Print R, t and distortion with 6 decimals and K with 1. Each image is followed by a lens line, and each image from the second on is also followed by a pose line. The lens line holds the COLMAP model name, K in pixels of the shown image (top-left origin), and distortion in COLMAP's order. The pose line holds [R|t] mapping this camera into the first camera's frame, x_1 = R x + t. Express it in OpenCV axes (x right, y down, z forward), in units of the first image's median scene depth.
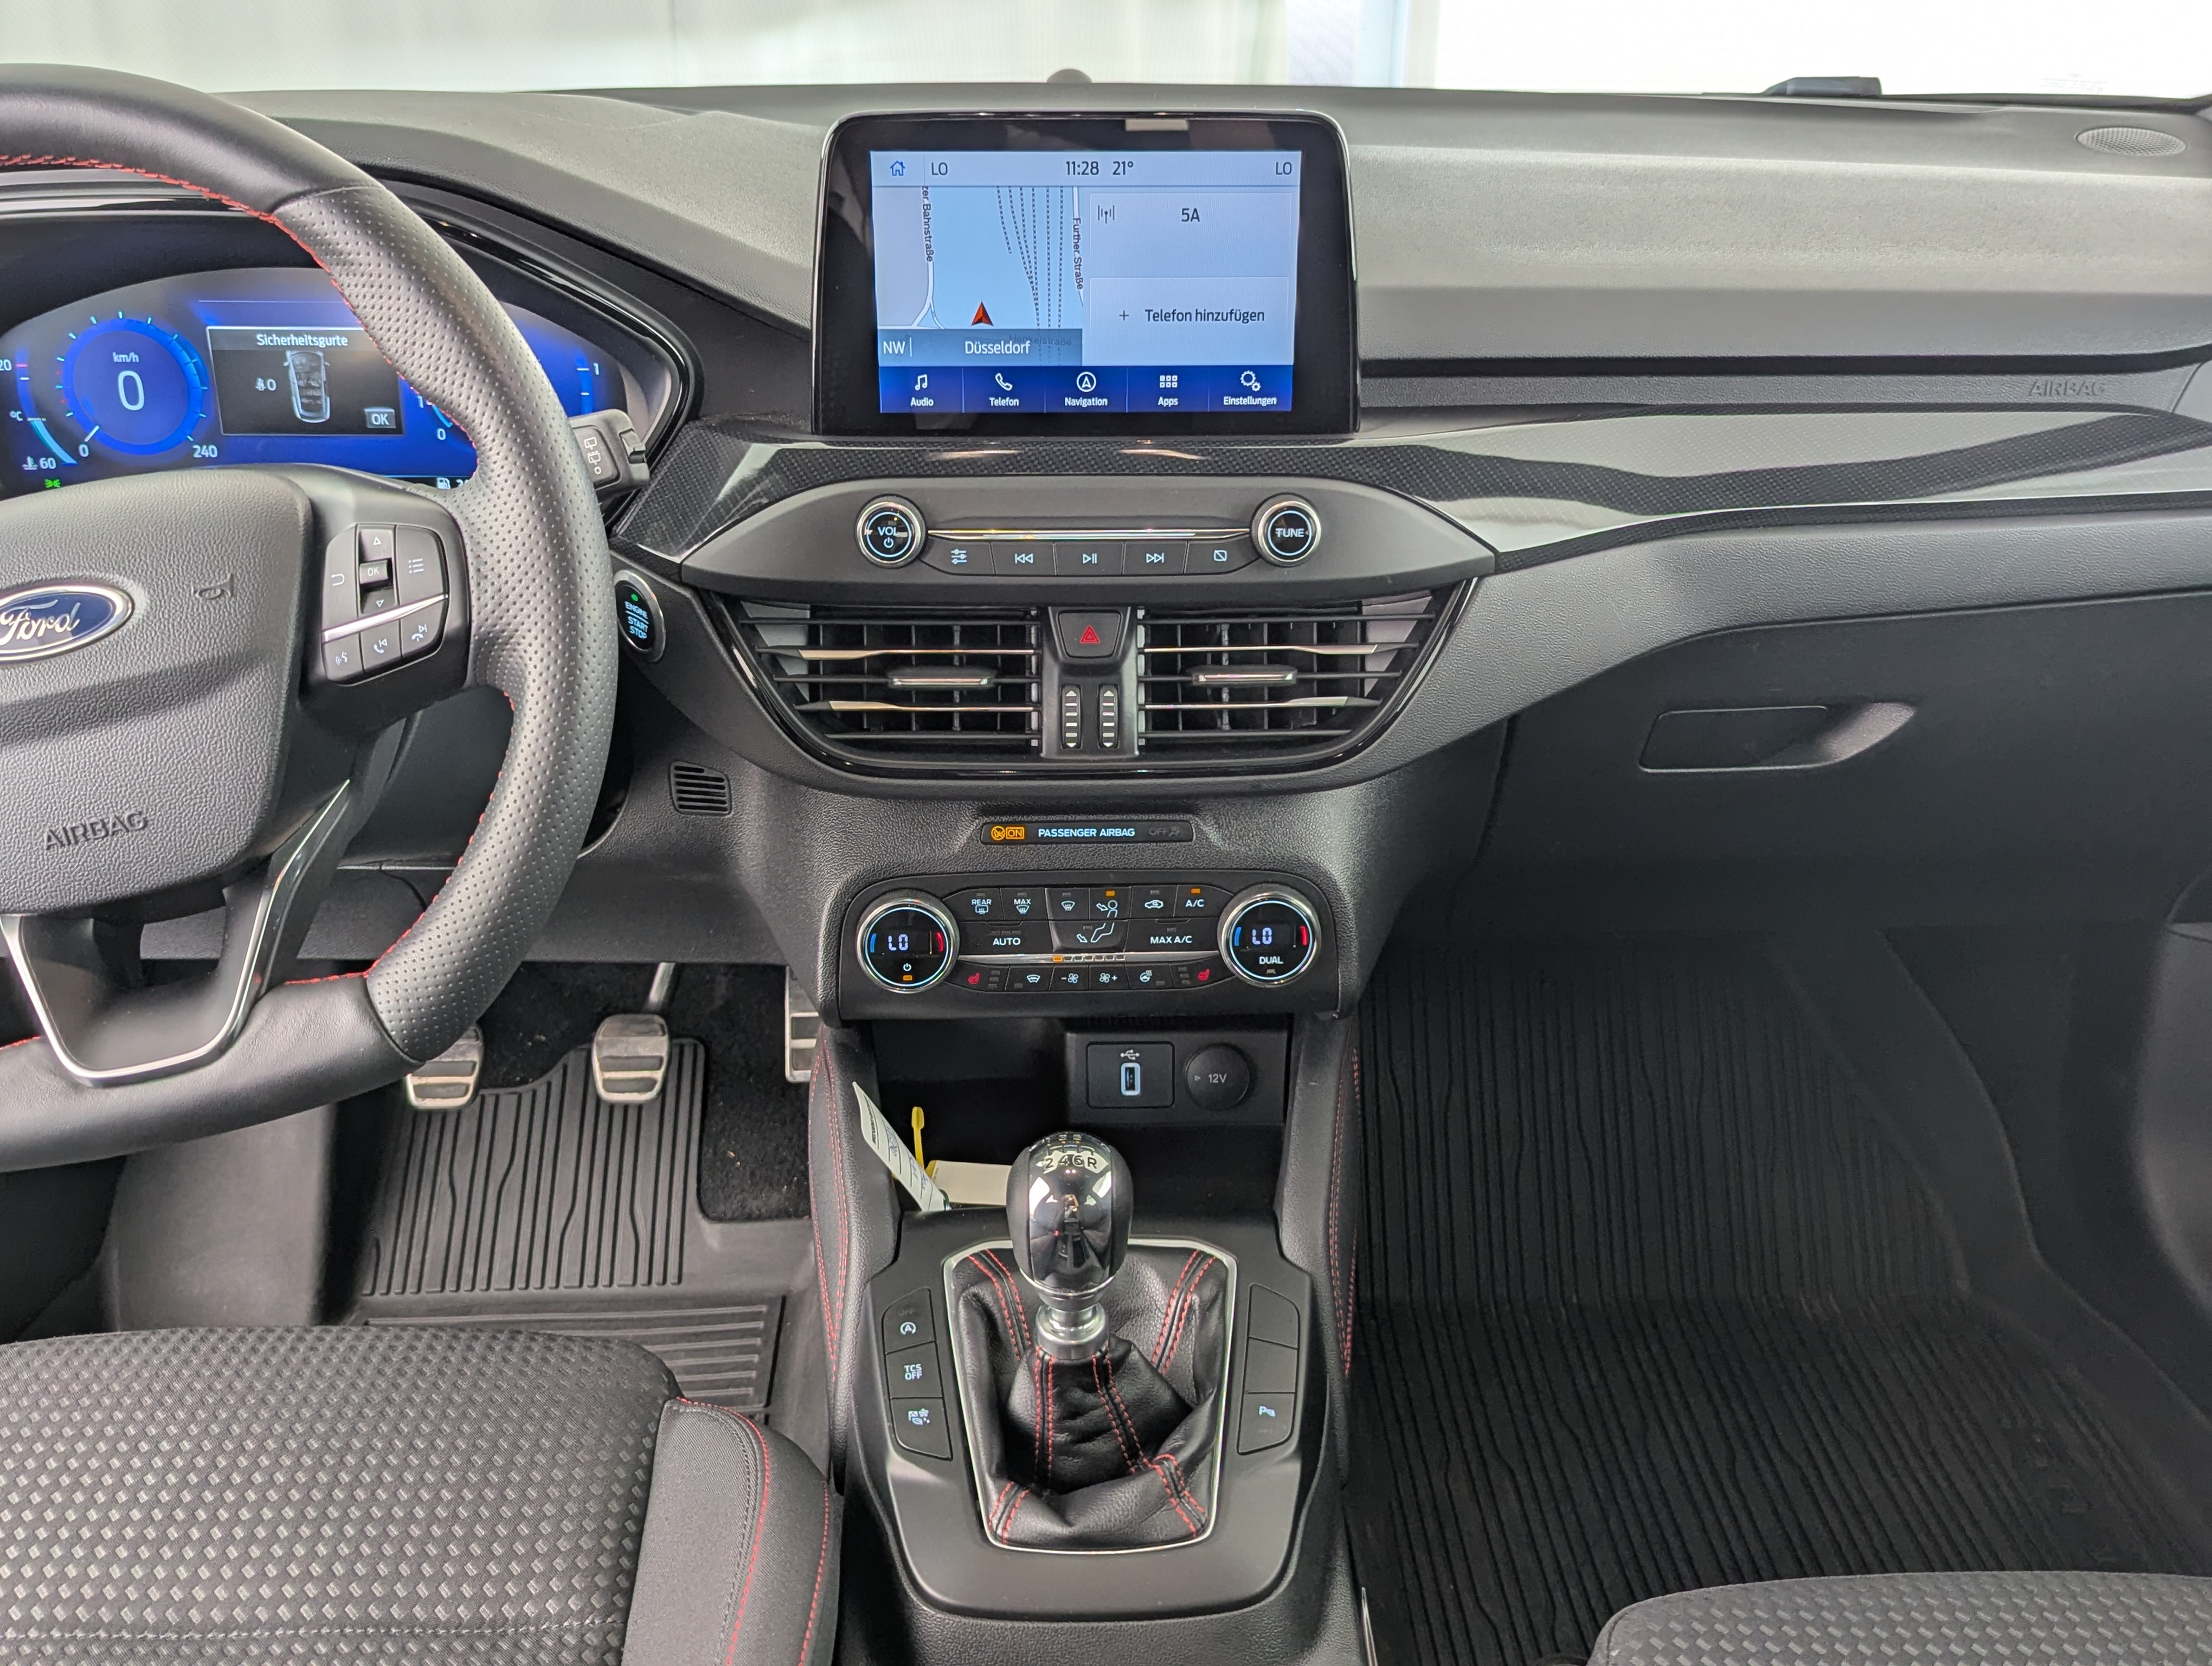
lens RADIAL K [[2122.4, 0, 1105.5], [0, 2122.4, 848.4], [0, 0, 1]] dist [0.030504, 0.000000]
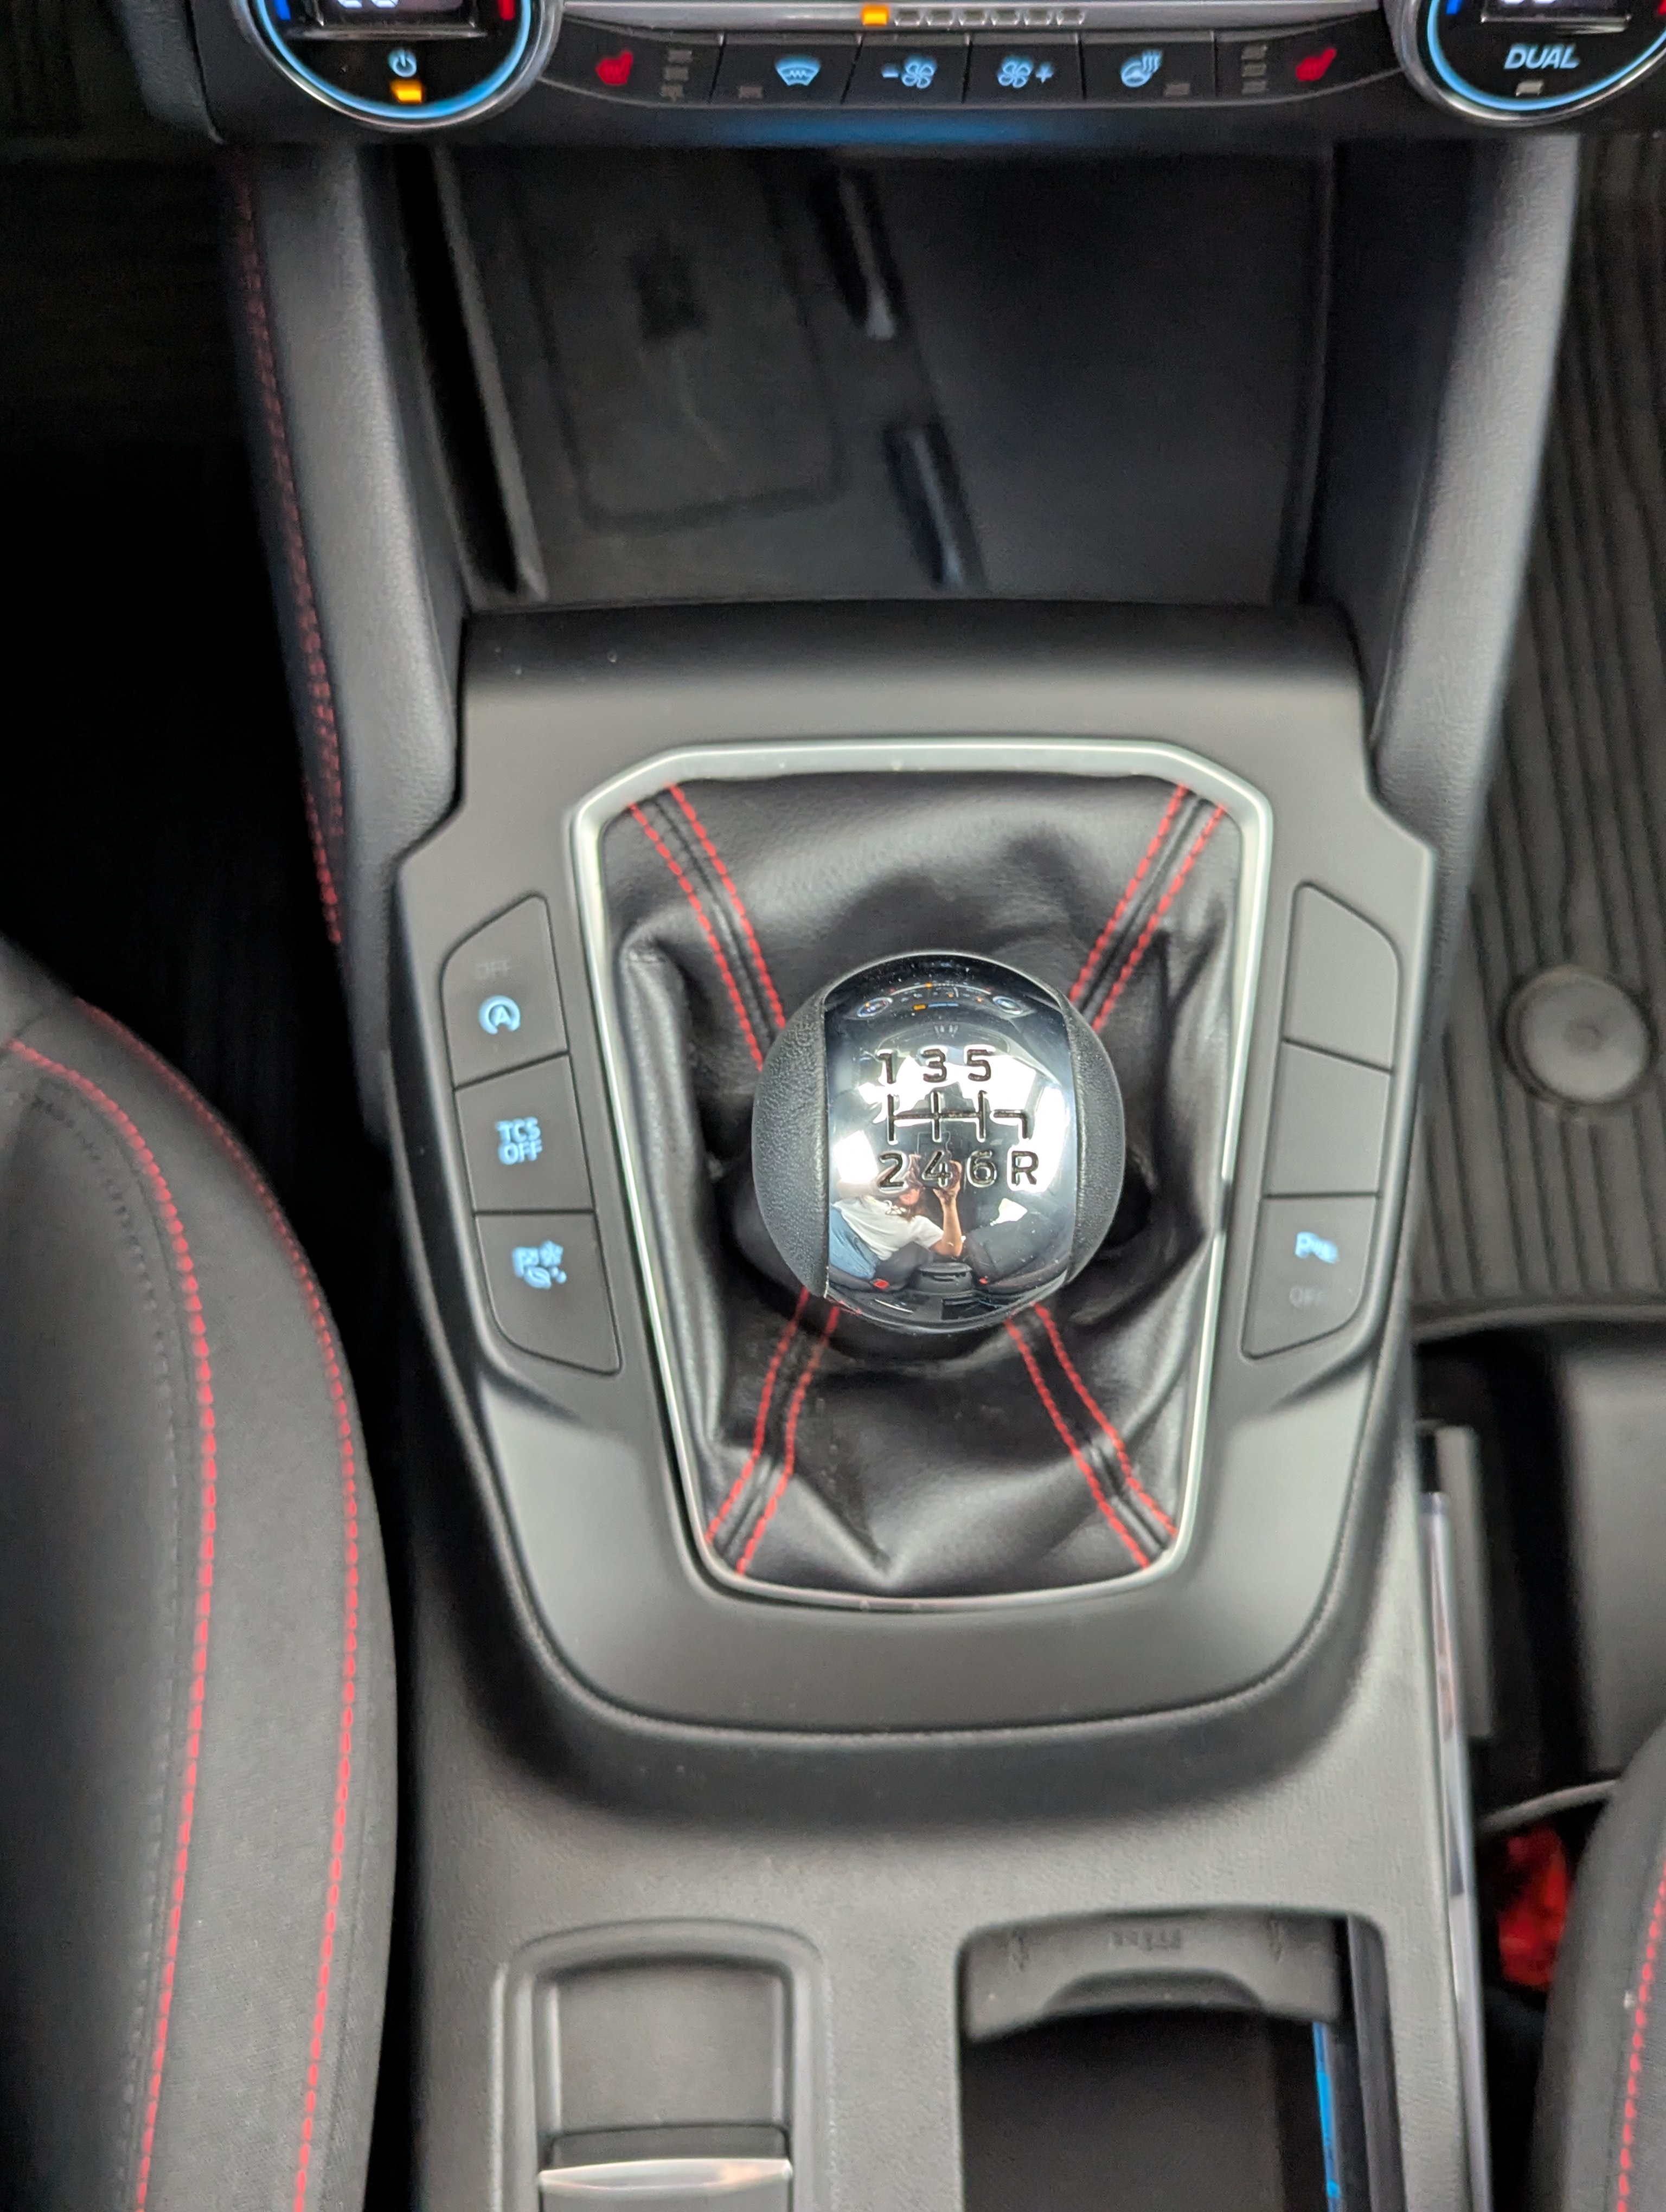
lens RADIAL K [[2122.4, 0, 835.0], [0, 2122.4, 1095.6], [0, 0, 1]] dist [0.030504, 0.000000]
pose [[0.999063, 0.008371, 0.042466, -0.043670], [-0.037403, 0.660696, 0.749721, -0.087053], [-0.021781, -0.750607, 0.660390, 0.705403]]
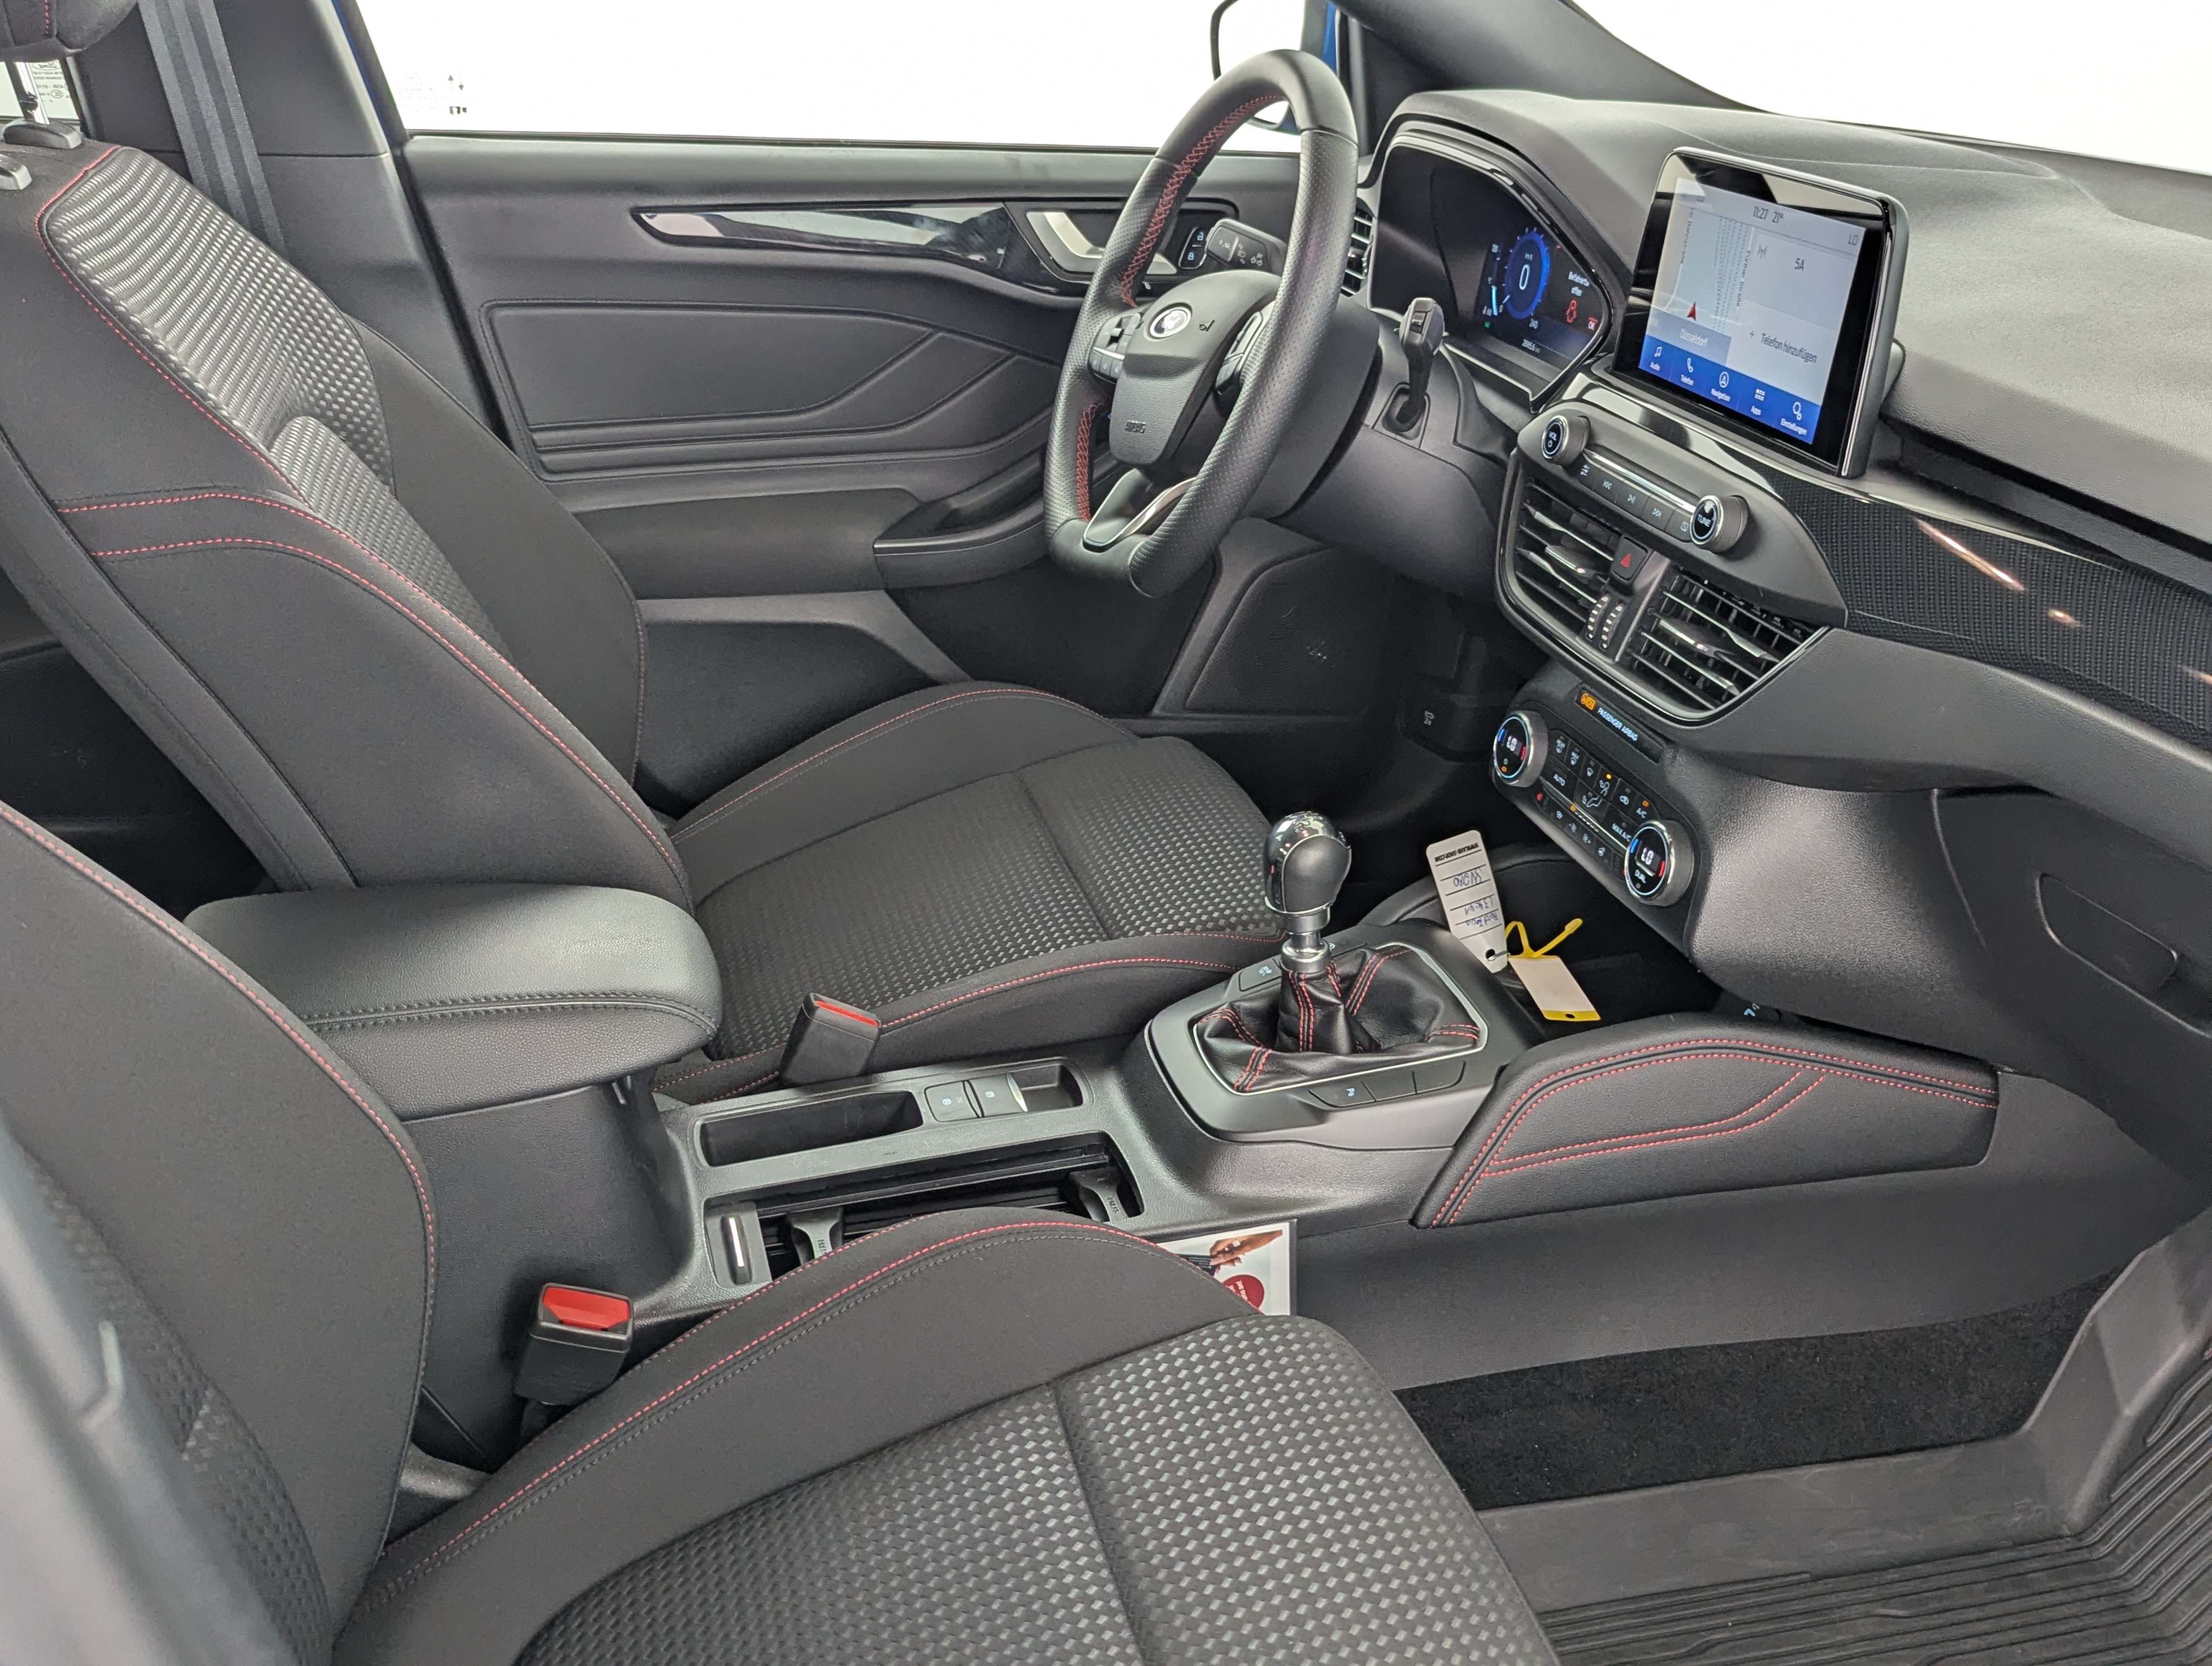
lens RADIAL K [[2122.4, 0, 1088.5], [0, 2122.4, 827.3], [0, 0, 1]] dist [0.030504, 0.000000]
pose [[0.230265, 0.408292, -0.883332, 1.114129], [-0.452283, 0.848629, 0.274352, -0.167842], [0.861637, 0.336343, 0.380073, 0.279230]]
